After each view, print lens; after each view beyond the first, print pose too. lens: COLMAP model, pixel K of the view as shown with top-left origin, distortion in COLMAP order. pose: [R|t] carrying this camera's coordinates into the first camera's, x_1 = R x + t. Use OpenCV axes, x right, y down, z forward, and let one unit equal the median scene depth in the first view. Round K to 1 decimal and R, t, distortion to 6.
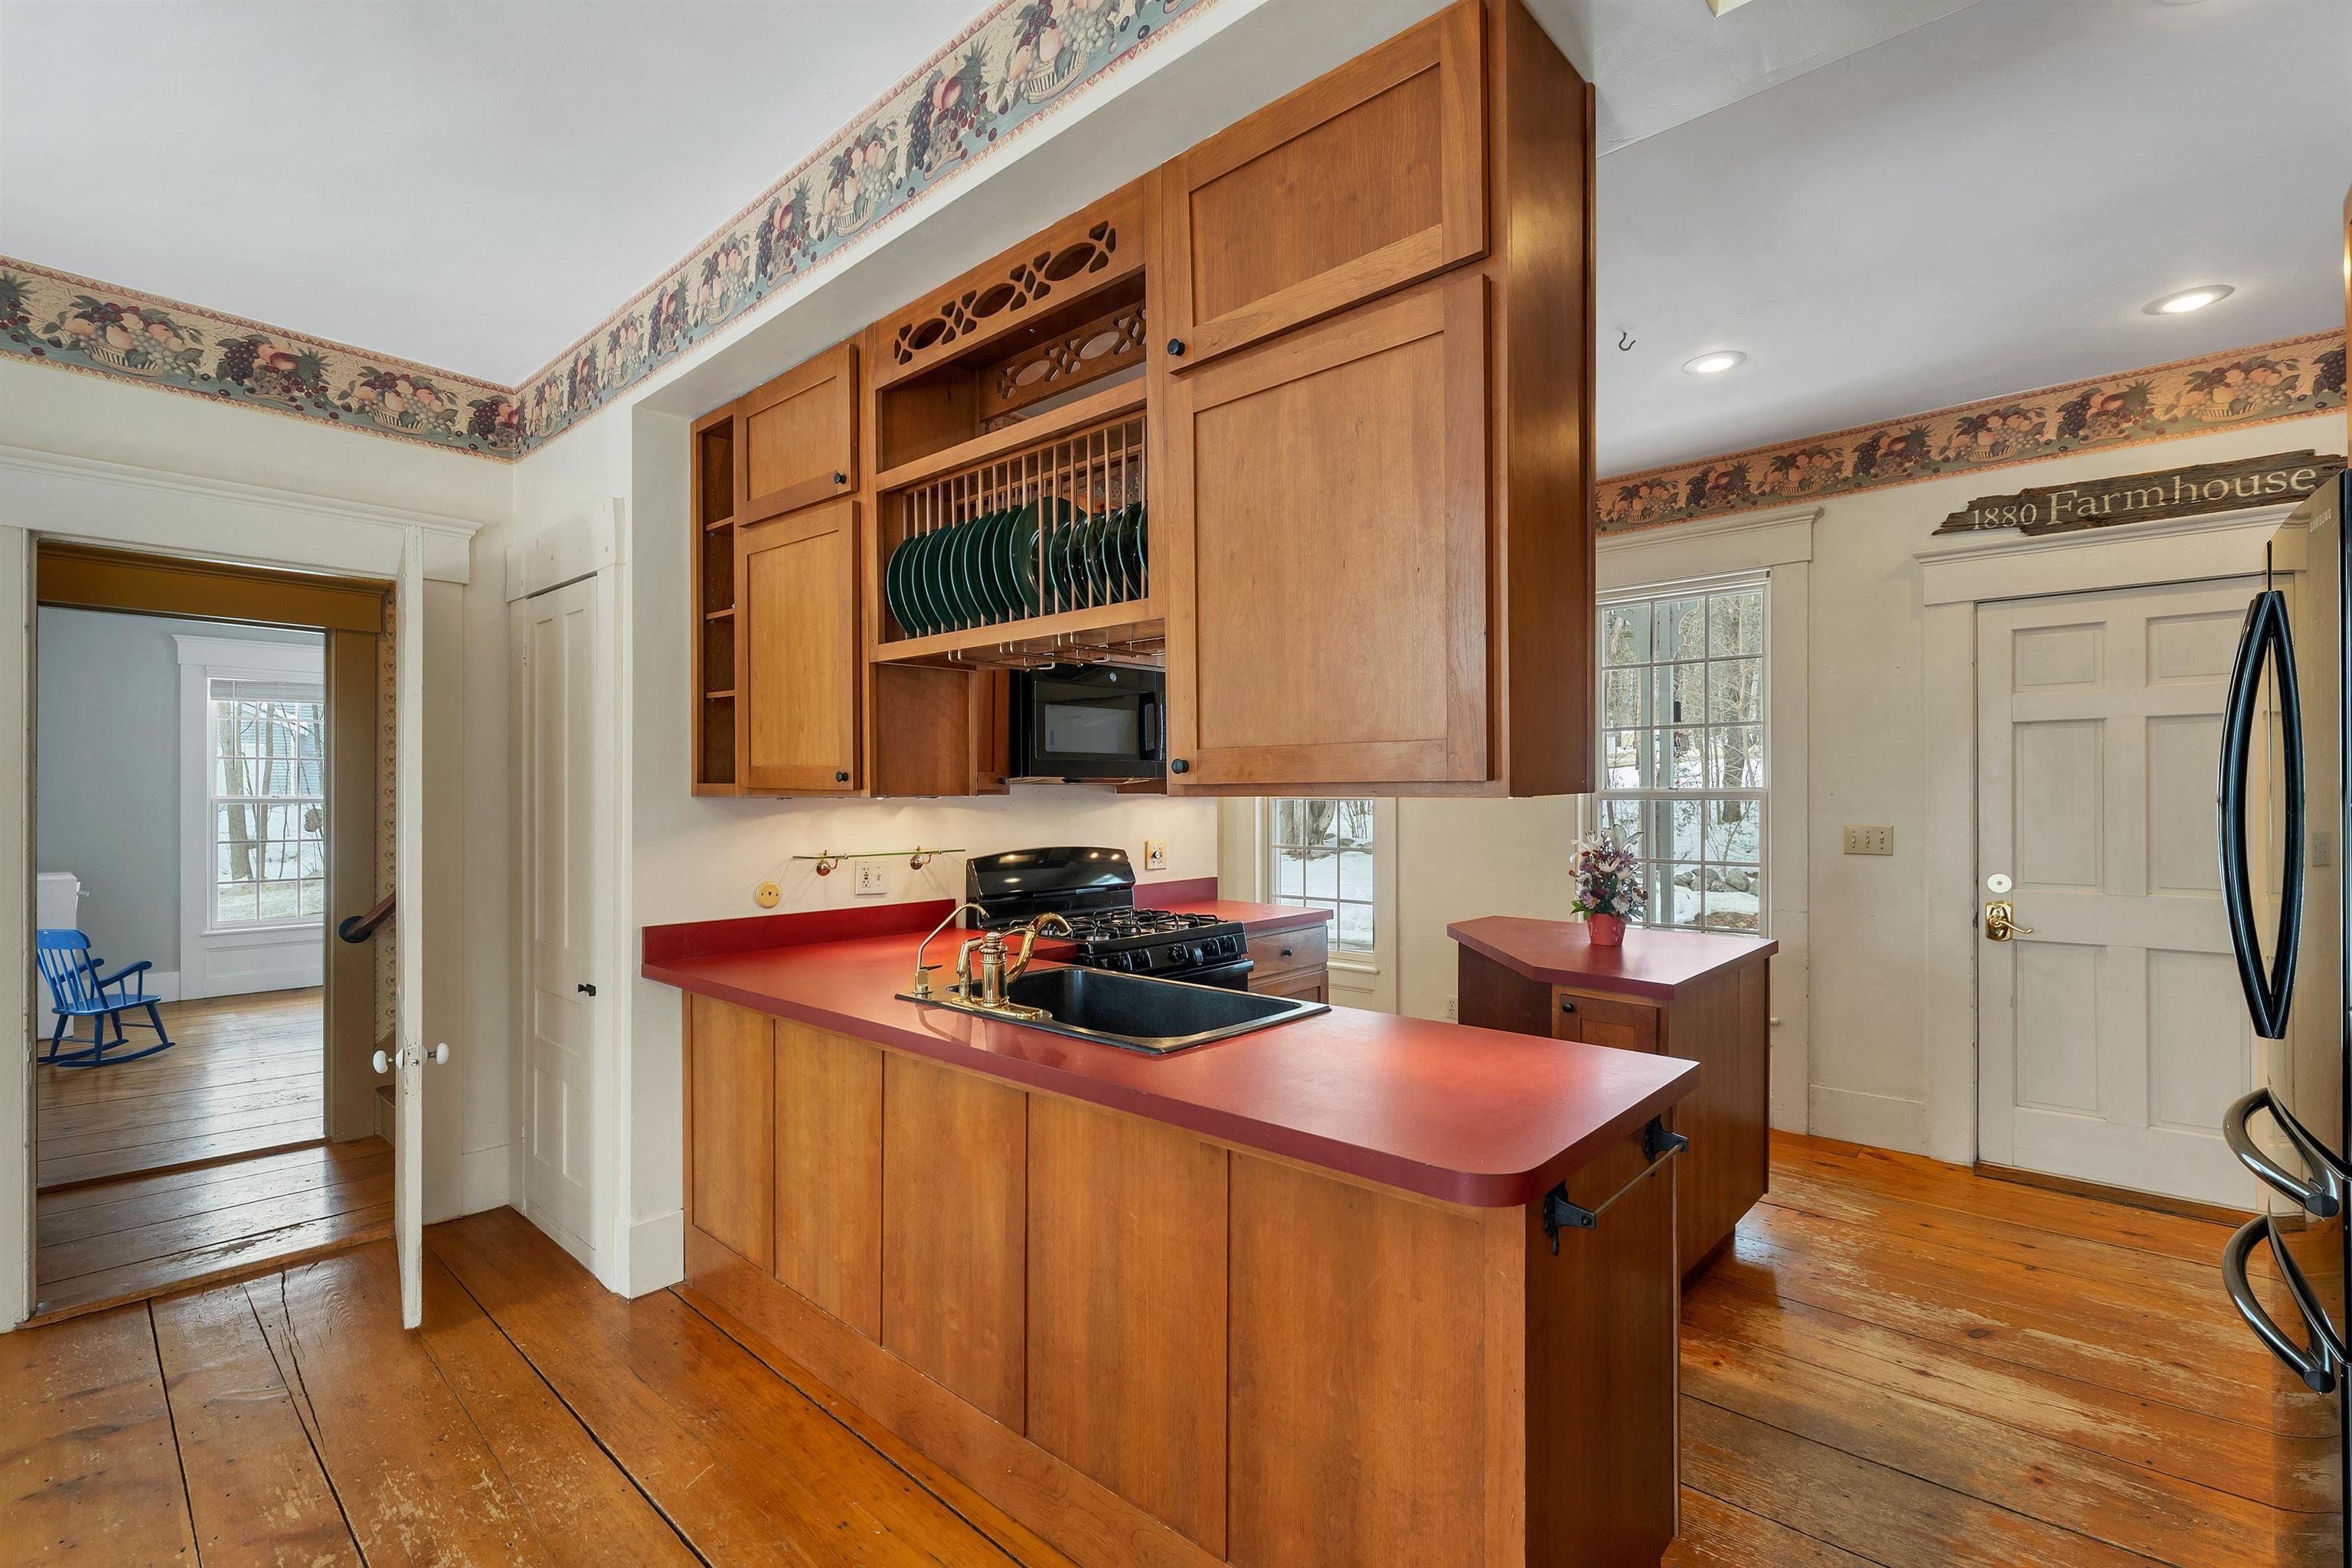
lens RADIAL K [[1024.3, 0, 1180.7], [0, 1024.3, 791.6], [0, 0, 1]] dist [0.004805, -0.000196]
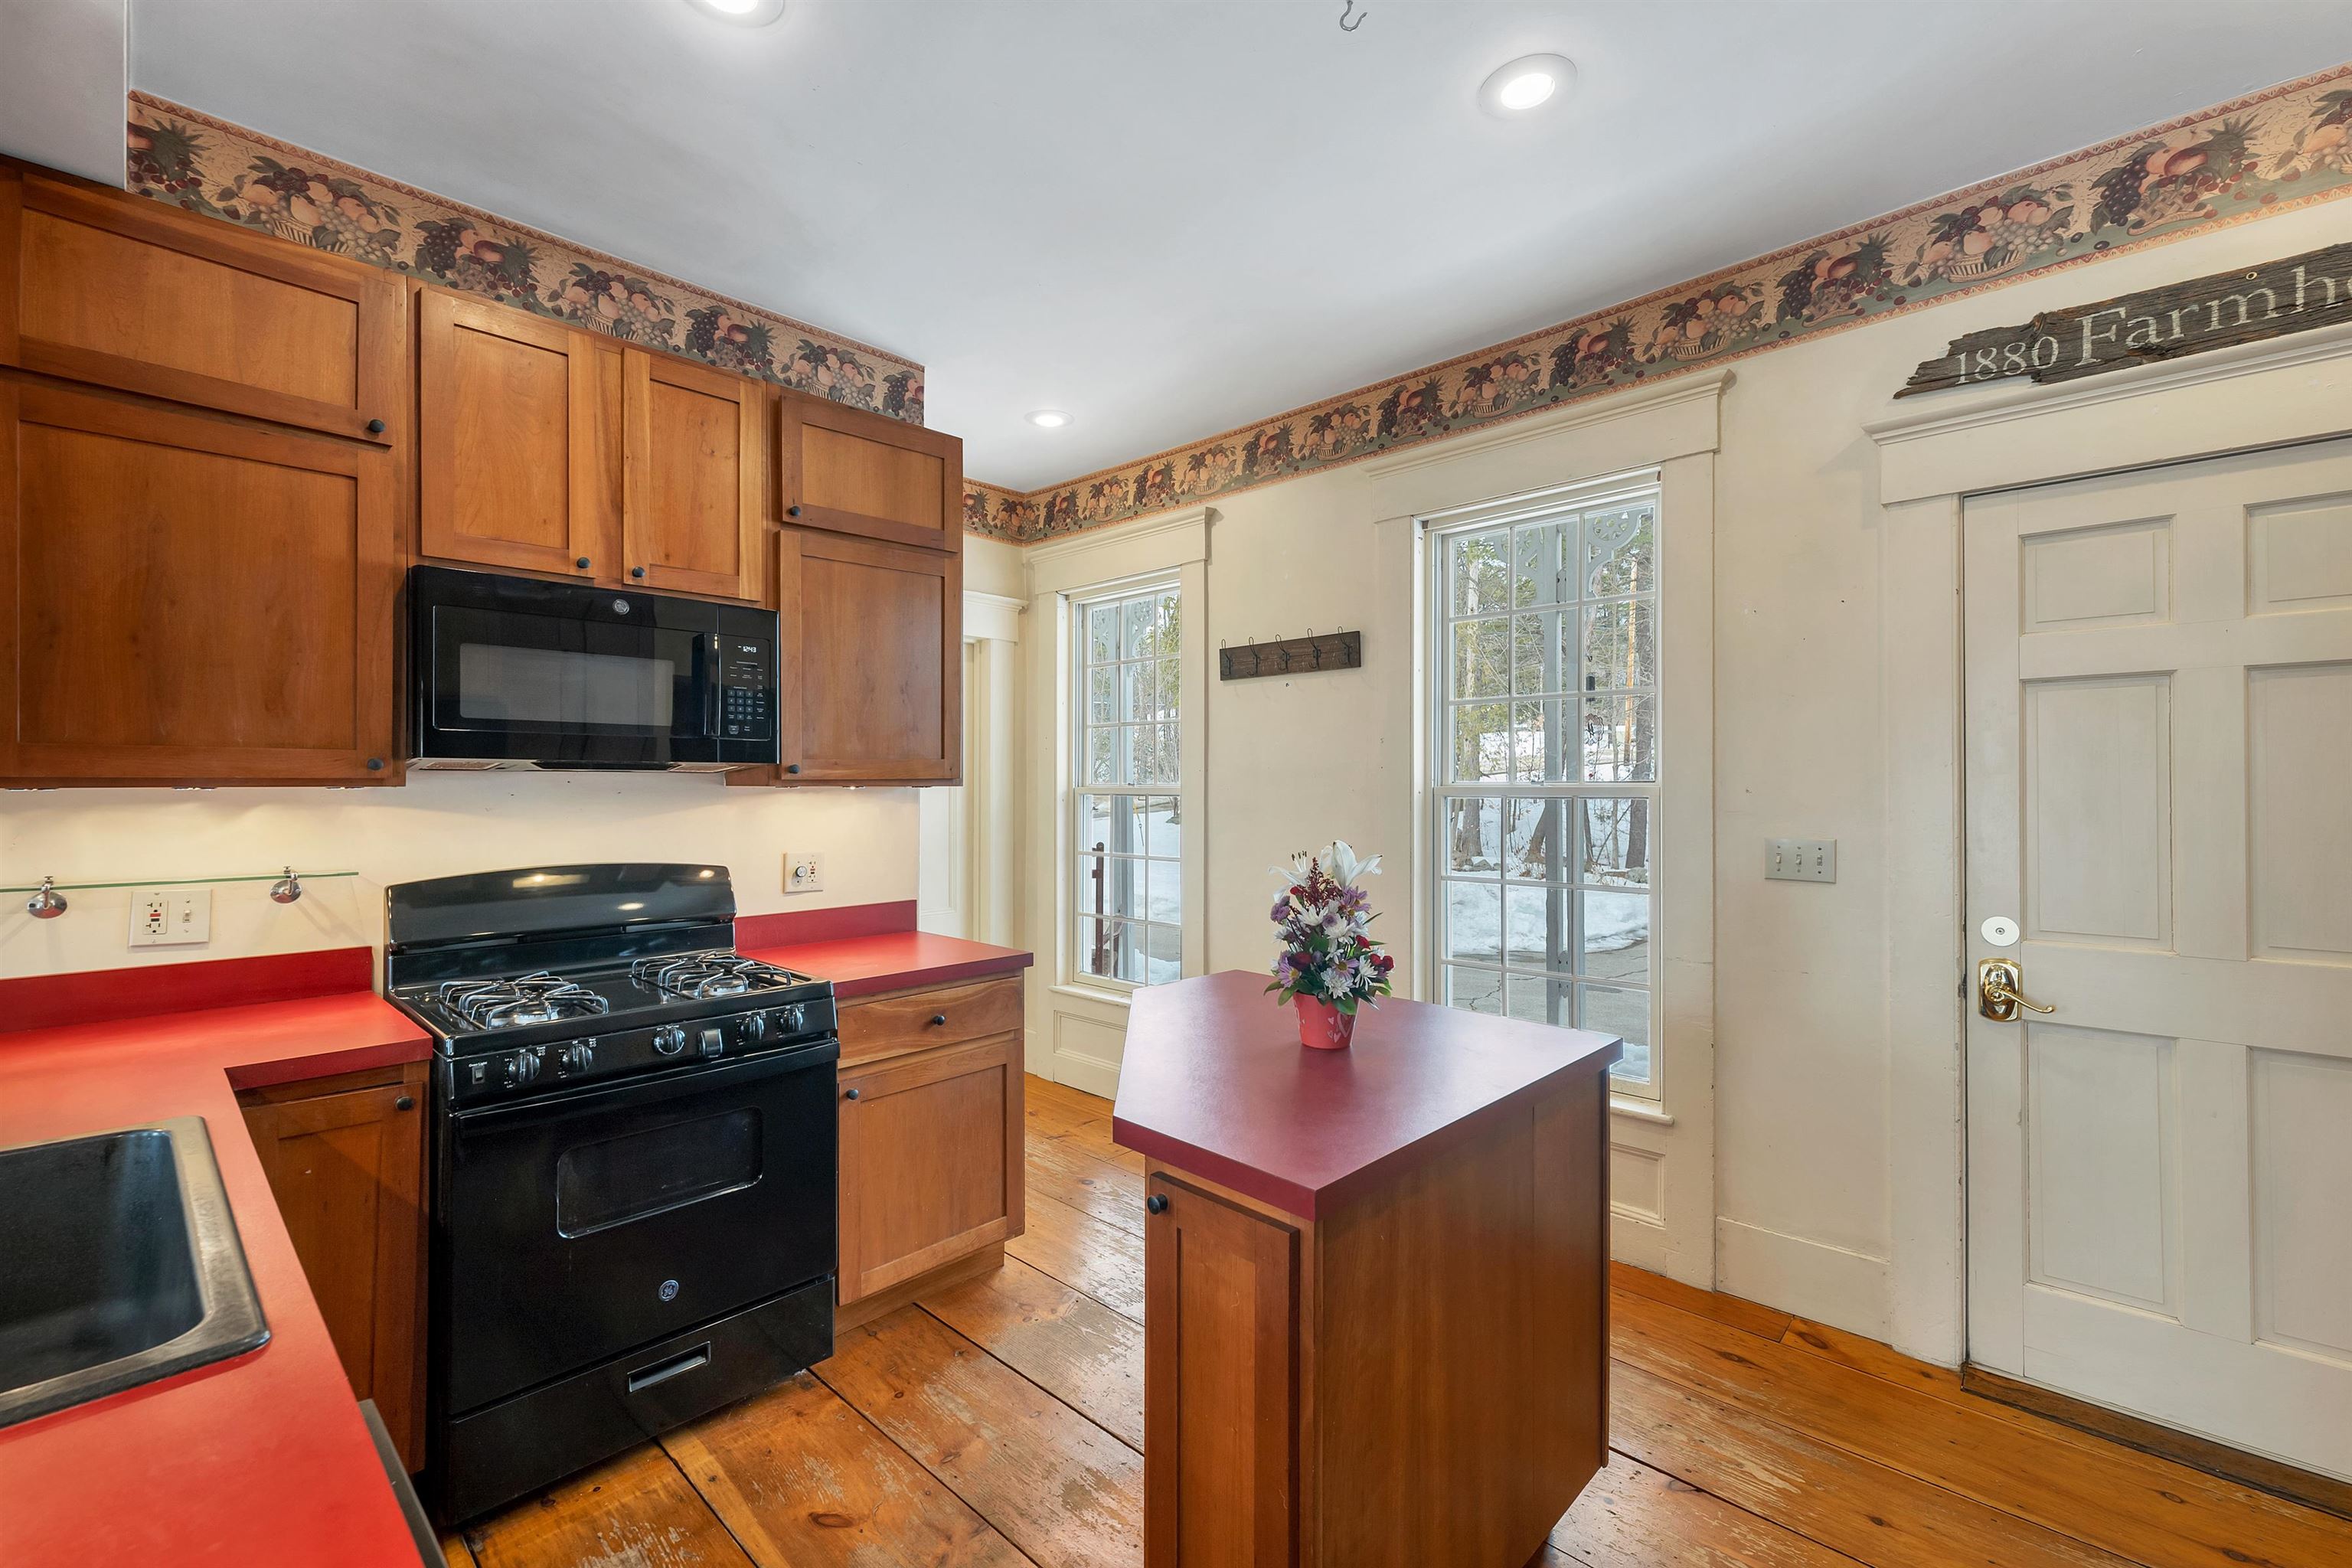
lens RADIAL K [[977.6, 0, 1171.5], [0, 977.6, 777.4], [0, 0, 1]] dist [0.004415, -0.000261]
pose [[0.999789, 0.004146, -0.020112, 0.292996], [-0.004320, 0.999953, -0.008656, 0.000811], [0.020075, 0.008741, 0.999760, 0.378317]]
